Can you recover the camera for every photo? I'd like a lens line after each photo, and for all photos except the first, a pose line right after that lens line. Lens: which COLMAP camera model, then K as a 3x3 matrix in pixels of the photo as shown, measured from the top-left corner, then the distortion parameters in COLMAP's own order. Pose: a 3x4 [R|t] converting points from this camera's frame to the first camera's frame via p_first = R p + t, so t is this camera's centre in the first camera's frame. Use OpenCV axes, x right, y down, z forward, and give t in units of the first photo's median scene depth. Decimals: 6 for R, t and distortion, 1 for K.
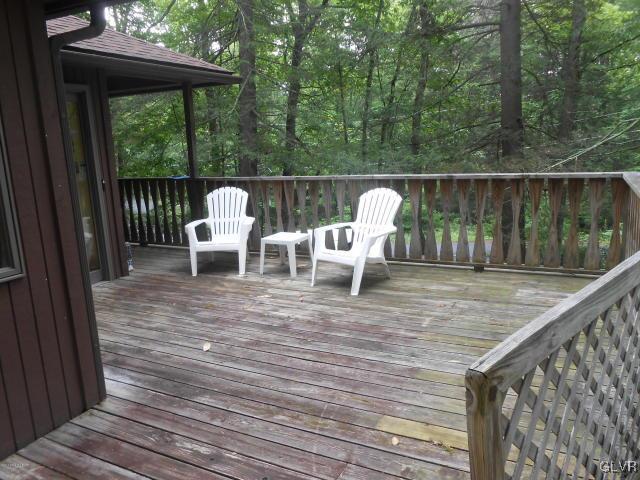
lens RADIAL K [[499.8, 0, 320.0], [0, 499.8, 240.0], [0, 0, 1]] dist [-0.063714, 0.119588]
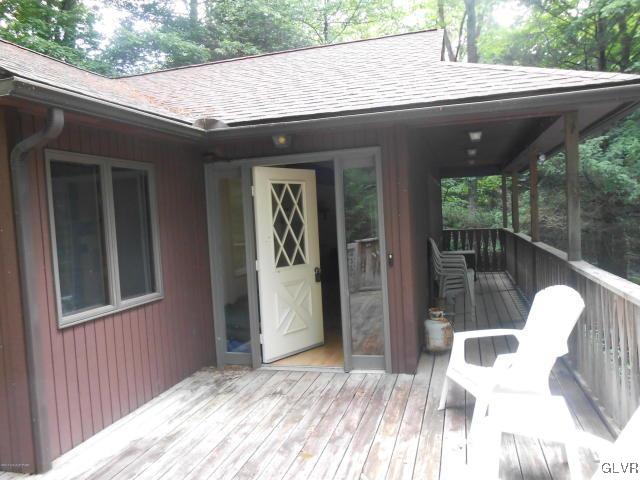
lens RADIAL K [[499.8, 0, 320.0], [0, 499.8, 240.0], [0, 0, 1]] dist [-0.063714, 0.119588]
pose [[0.217076, 0.101162, -0.970899, 0.431906], [-0.162090, 0.984543, 0.066343, -0.217420], [0.962603, 0.142971, 0.230118, 0.815022]]
